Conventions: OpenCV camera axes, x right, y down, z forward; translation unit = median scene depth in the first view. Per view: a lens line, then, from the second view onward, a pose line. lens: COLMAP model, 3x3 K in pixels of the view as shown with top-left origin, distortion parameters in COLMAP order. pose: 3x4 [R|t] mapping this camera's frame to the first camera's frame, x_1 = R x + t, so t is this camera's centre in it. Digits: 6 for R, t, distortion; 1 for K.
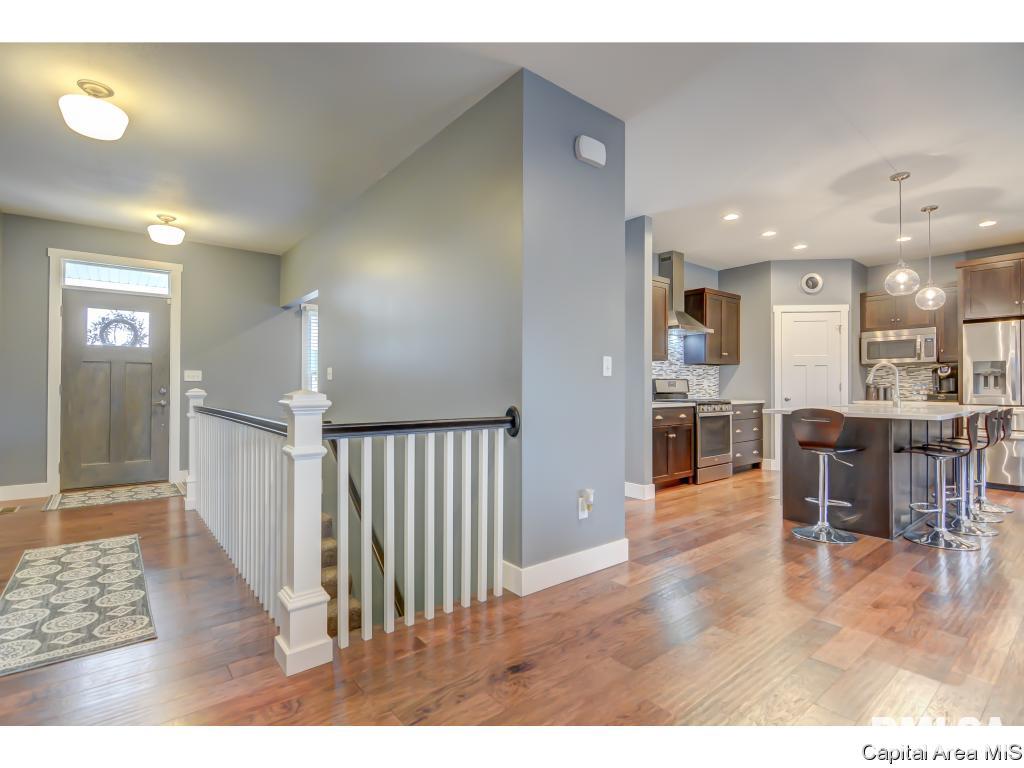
lens RADIAL K [[494.2, 0, 503.9], [0, 494.2, 384.1], [0, 0, 1]] dist [0.007170, -0.008168]
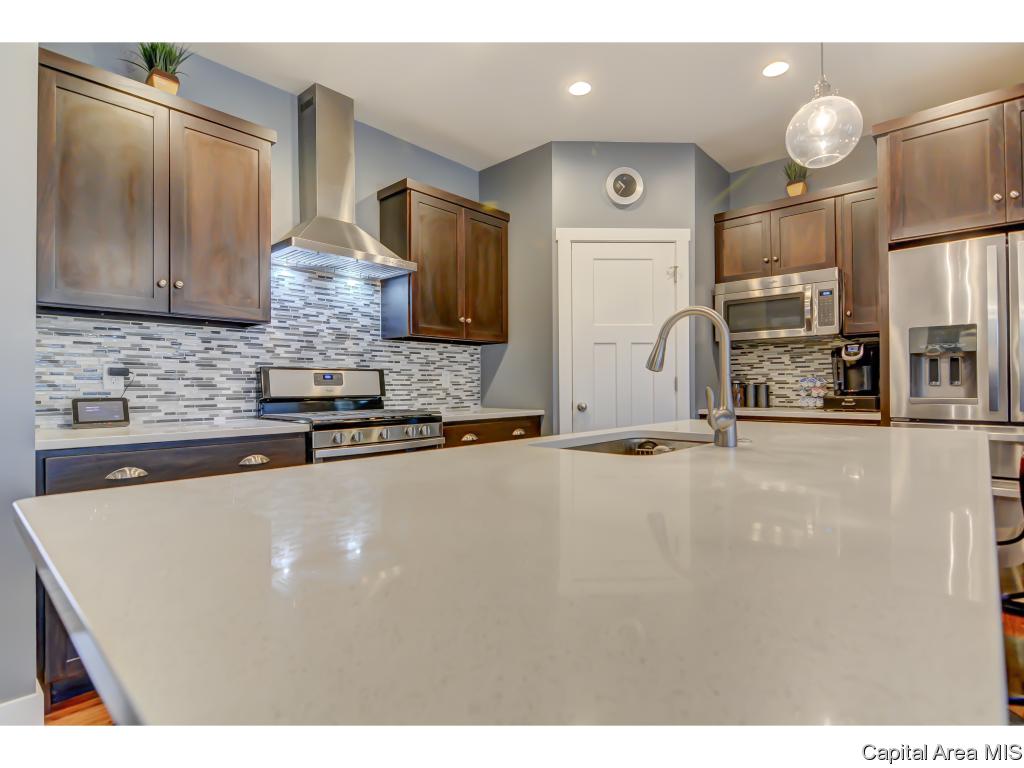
lens RADIAL K [[517.9, 0, 505.7], [0, 517.9, 381.3], [0, 0, 1]] dist [0.008951, -0.006556]
pose [[0.989050, -0.004032, 0.147527, 0.440183], [0.004429, 0.999987, -0.002357, 0.004020], [-0.147515, 0.002985, 0.989055, 0.503430]]
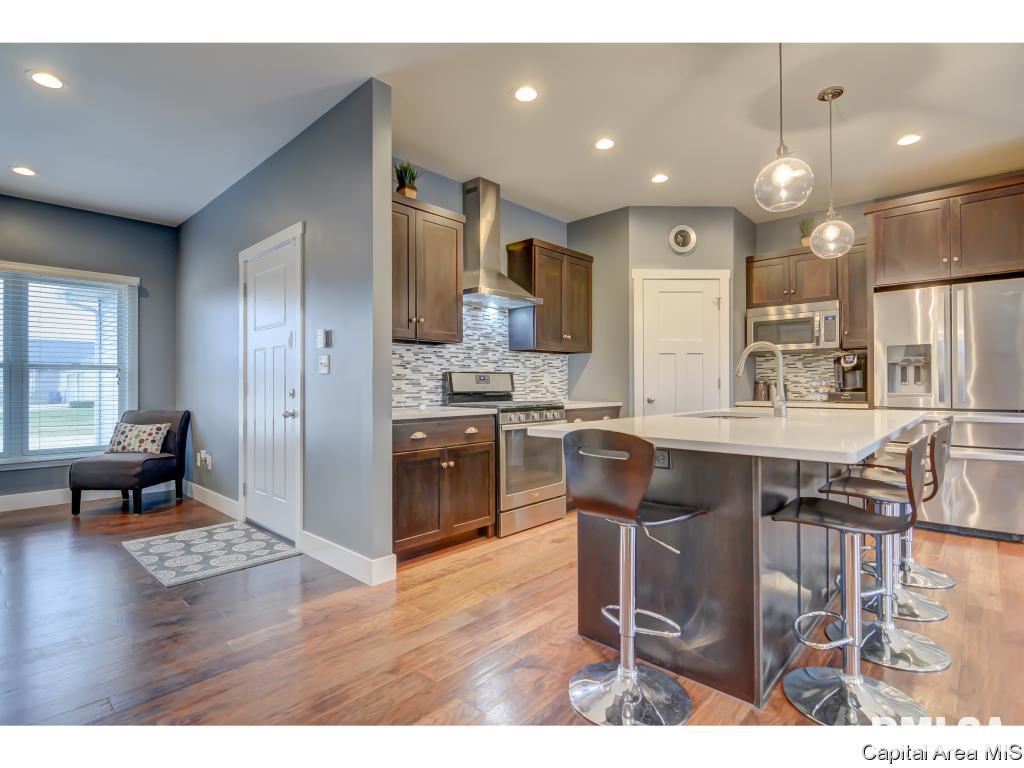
lens RADIAL K [[508.0, 0, 504.9], [0, 508.0, 383.2], [0, 0, 1]] dist [0.011365, -0.008933]
pose [[0.990071, -0.003369, 0.140529, 0.277661], [0.002959, 0.999991, 0.003131, 0.002902], [-0.140538, -0.002684, 0.990072, 0.321512]]
